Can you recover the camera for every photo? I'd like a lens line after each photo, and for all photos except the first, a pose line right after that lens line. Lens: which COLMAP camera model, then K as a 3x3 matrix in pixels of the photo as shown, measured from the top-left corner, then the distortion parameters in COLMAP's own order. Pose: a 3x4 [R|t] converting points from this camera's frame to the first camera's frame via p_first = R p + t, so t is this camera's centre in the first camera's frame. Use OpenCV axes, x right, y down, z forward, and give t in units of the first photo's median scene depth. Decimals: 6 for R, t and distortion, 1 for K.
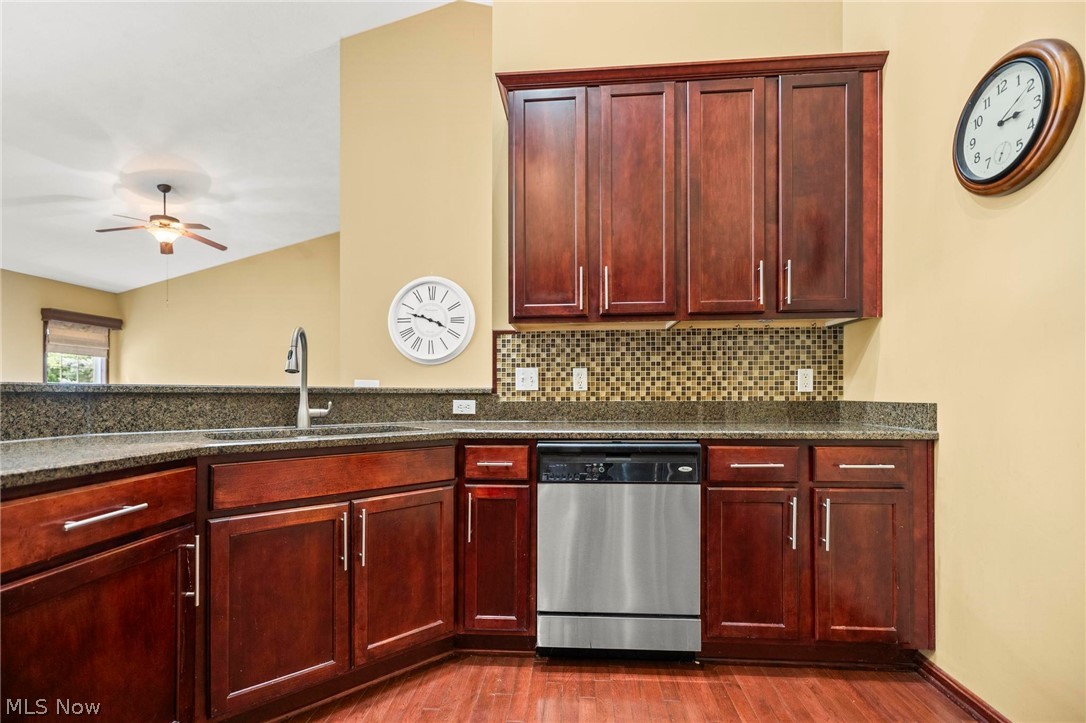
lens RADIAL K [[495.7, 0, 539.2], [0, 495.7, 391.2], [0, 0, 1]] dist [0.000455, 0.000760]
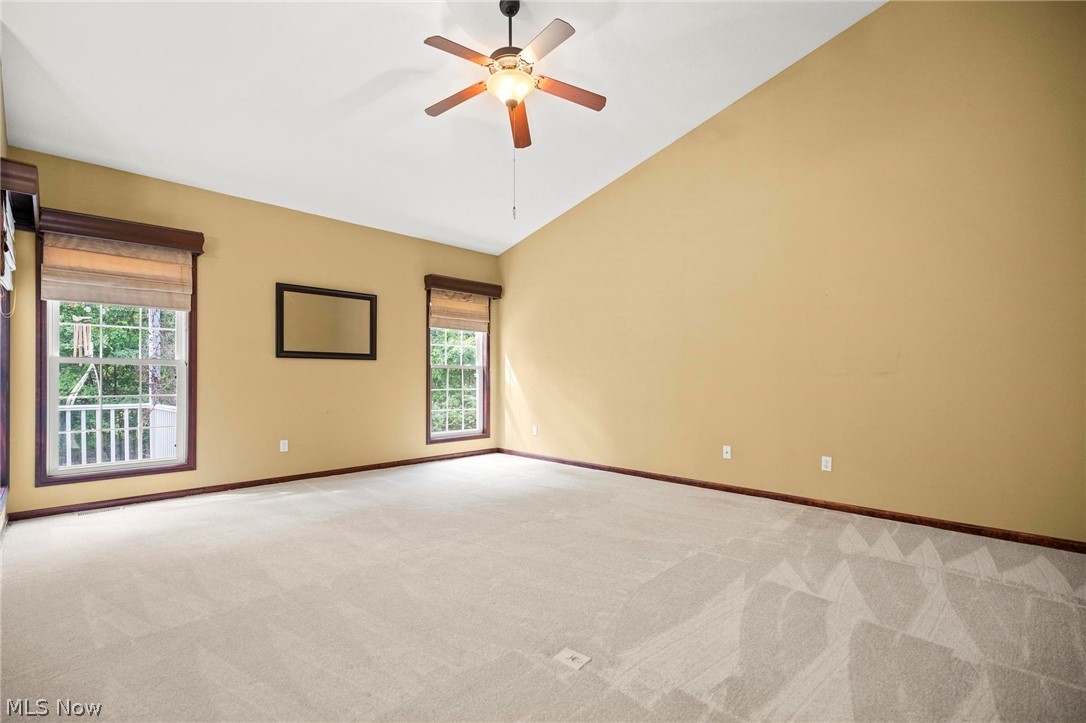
lens RADIAL K [[485.0, 0, 532.5], [0, 485.0, 377.8], [0, 0, 1]] dist [-0.019653, 0.000185]
pose [[0.747401, 0.001813, -0.664371, -0.847314], [0.001231, 0.999991, 0.004114, 0.018266], [0.664372, -0.003893, 0.747392, 1.377130]]
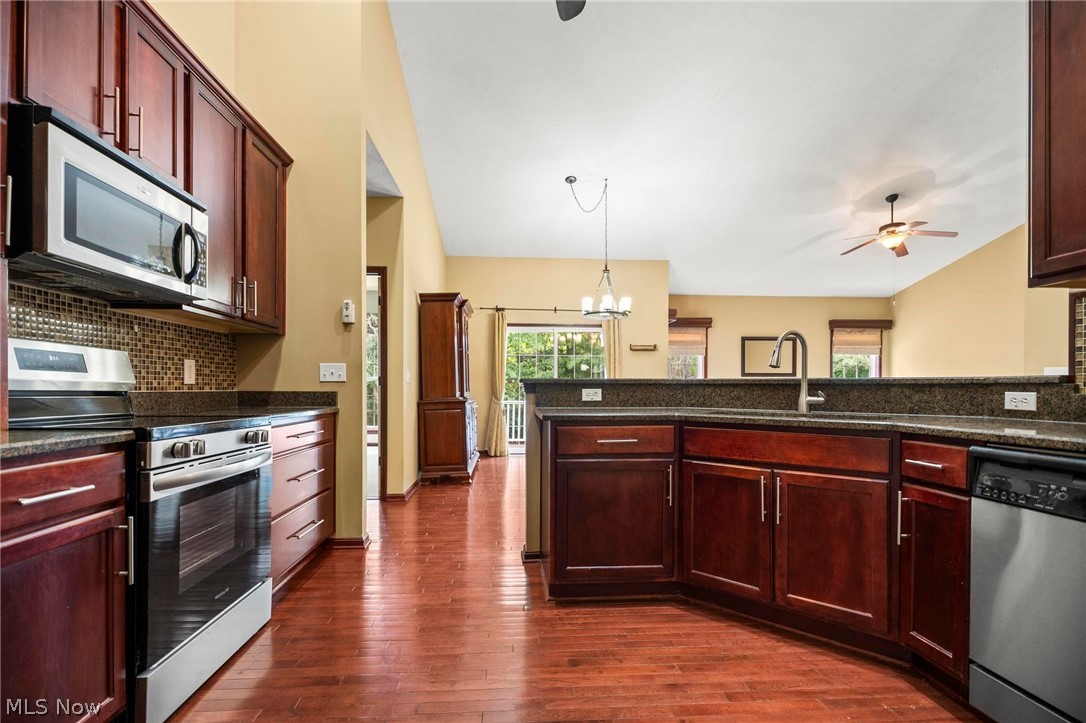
lens RADIAL K [[495.7, 0, 539.2], [0, 495.7, 391.2], [0, 0, 1]] dist [0.000455, 0.000760]
pose [[0.143812, 0.009962, -0.989555, 0.498796], [0.003651, 0.999937, 0.010597, 0.005921], [0.989598, -0.005137, 0.143767, 0.155851]]
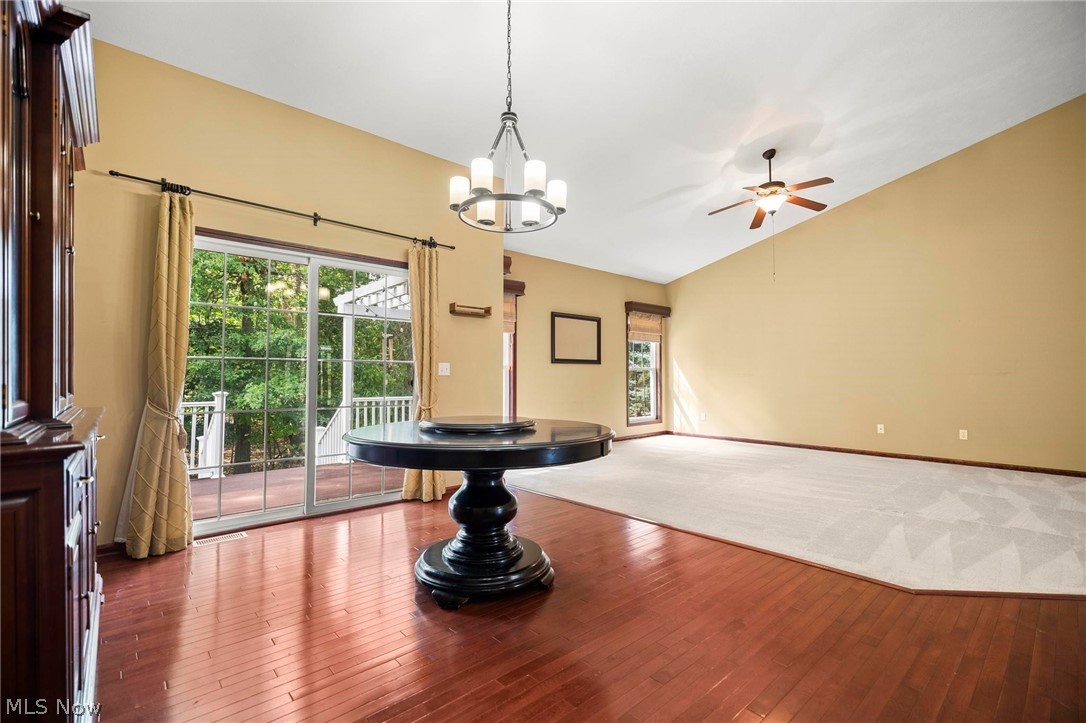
lens RADIAL K [[479.5, 0, 539.6], [0, 479.5, 358.3], [0, 0, 1]] dist [0.000214, 0.000138]
pose [[0.719233, -0.026331, -0.694270, -1.019744], [0.003792, 0.999415, -0.033975, 0.008625], [0.694759, 0.021804, 0.718912, 0.136161]]
